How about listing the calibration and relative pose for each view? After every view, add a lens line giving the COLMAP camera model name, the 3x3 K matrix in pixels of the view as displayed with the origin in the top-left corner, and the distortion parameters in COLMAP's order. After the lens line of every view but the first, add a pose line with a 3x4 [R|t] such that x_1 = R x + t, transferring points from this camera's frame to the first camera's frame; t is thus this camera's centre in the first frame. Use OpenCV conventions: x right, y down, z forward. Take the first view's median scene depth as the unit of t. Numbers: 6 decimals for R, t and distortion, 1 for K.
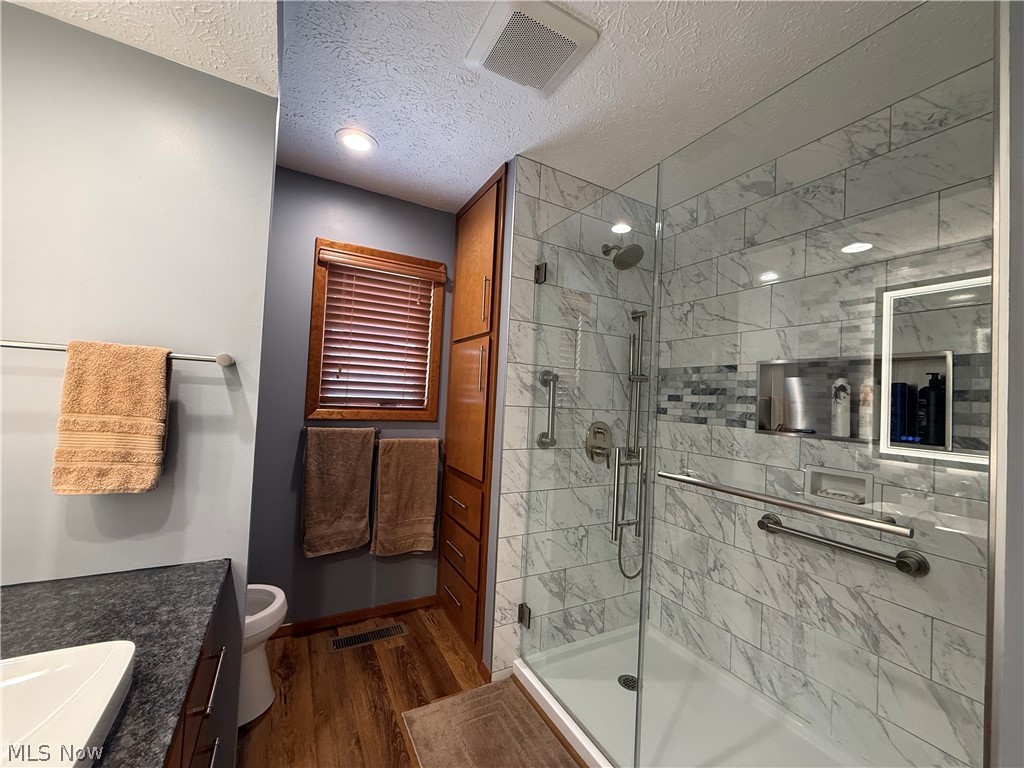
lens RADIAL K [[409.4, 0, 510.0], [0, 409.4, 383.5], [0, 0, 1]] dist [0.001080, 0.000201]
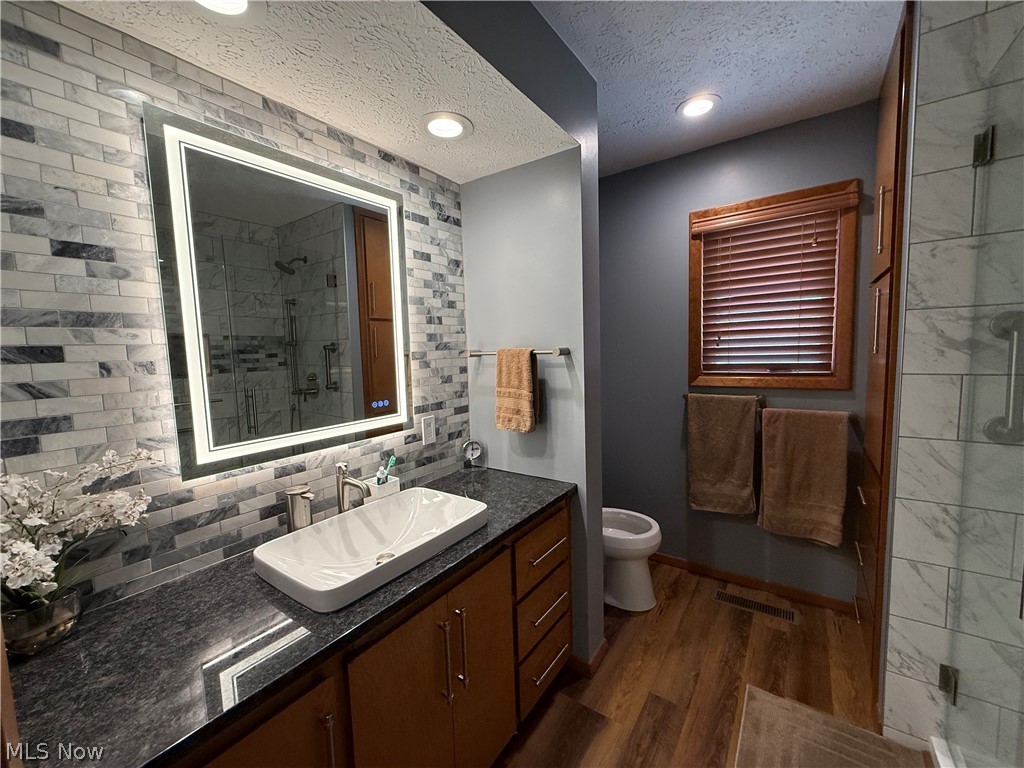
lens RADIAL K [[409.4, 0, 510.0], [0, 409.4, 383.5], [0, 0, 1]] dist [0.001080, 0.000201]
pose [[0.430193, 0.013538, -0.902635, 0.296645], [0.083132, 0.995045, 0.054545, -0.019943], [0.898901, -0.098503, 0.426936, 0.100216]]
